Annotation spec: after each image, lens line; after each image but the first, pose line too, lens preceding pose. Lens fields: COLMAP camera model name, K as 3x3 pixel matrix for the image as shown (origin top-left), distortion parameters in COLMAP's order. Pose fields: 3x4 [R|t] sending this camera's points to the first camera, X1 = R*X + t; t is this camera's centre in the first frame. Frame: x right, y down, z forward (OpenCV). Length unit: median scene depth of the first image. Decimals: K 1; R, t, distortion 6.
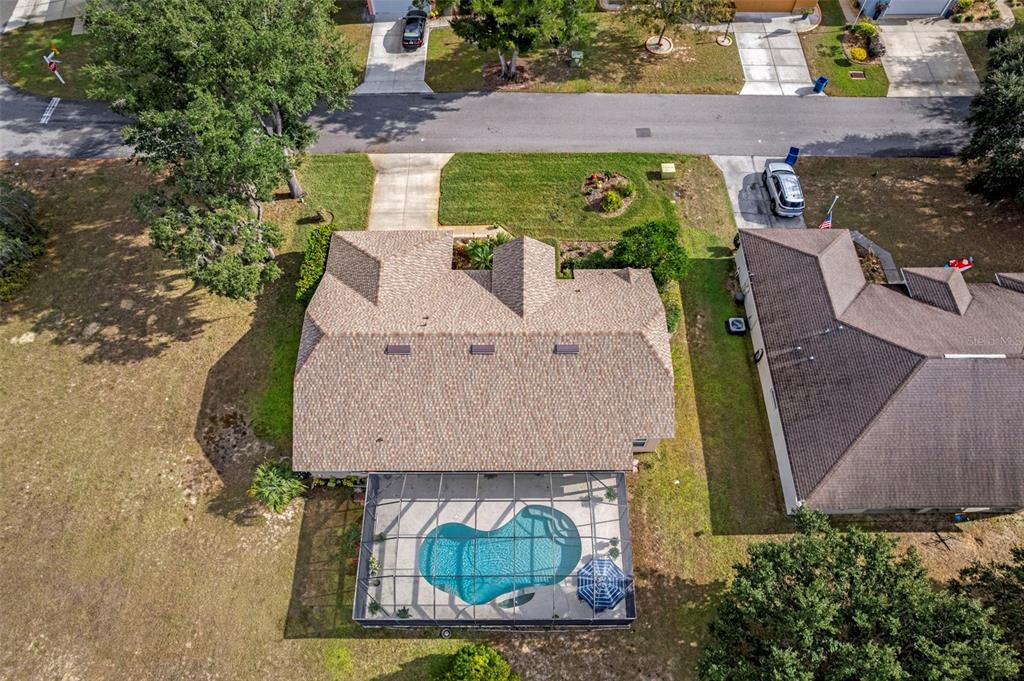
lens RADIAL K [[663.7, 0, 512.0], [0, 663.7, 340.5], [0, 0, 1]] dist [-0.075848, 0.069375]
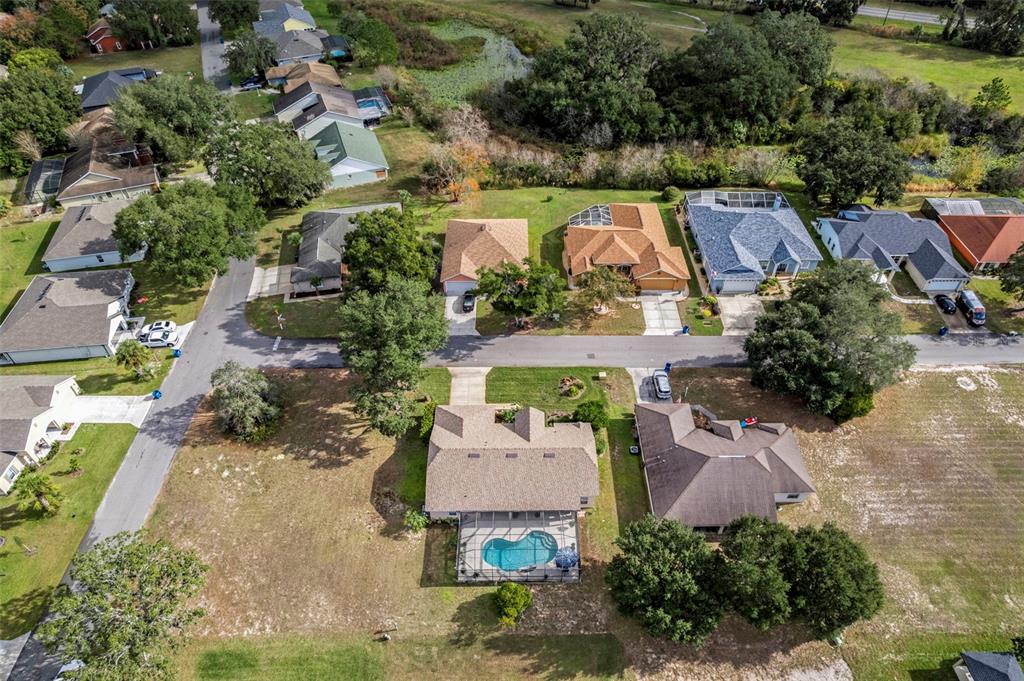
lens RADIAL K [[663.7, 0, 512.0], [0, 663.7, 340.5], [0, 0, 1]] dist [-0.075848, 0.069375]
pose [[0.999999, -0.001345, 0.000215, -0.034979], [0.001349, 0.956961, -0.290215, 0.232166], [0.000184, 0.290215, 0.956962, -0.997314]]
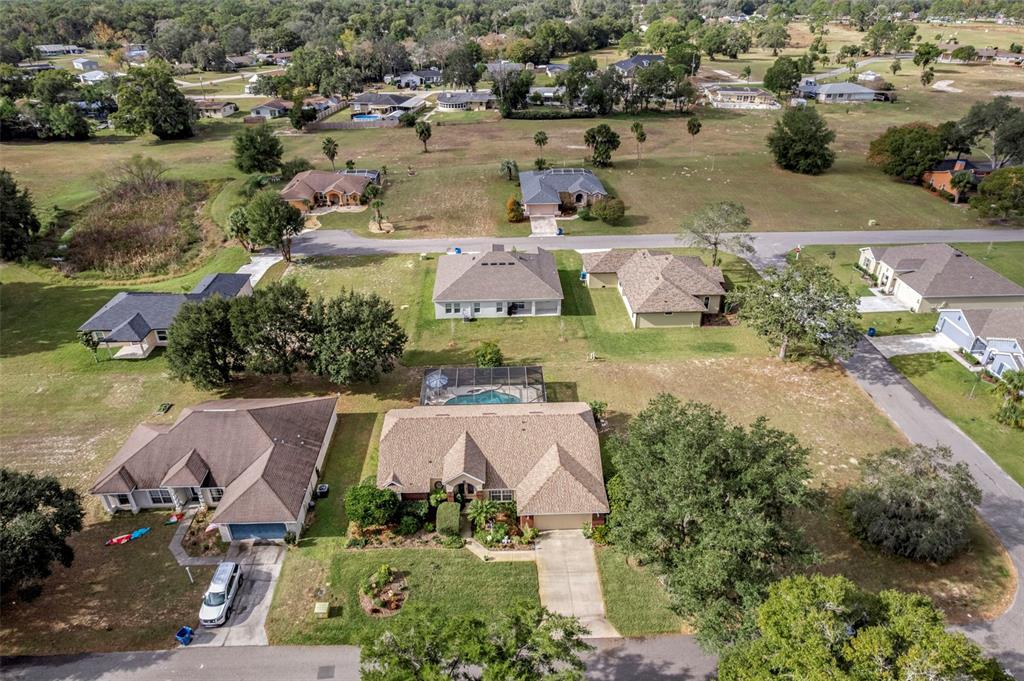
lens RADIAL K [[663.7, 0, 512.0], [0, 663.7, 340.5], [0, 0, 1]] dist [-0.075848, 0.069375]
pose [[-0.999293, 0.021920, -0.030538, -0.044142], [-0.030359, 0.008460, 0.999503, -1.423463], [0.022168, 0.999724, -0.007788, 0.645725]]
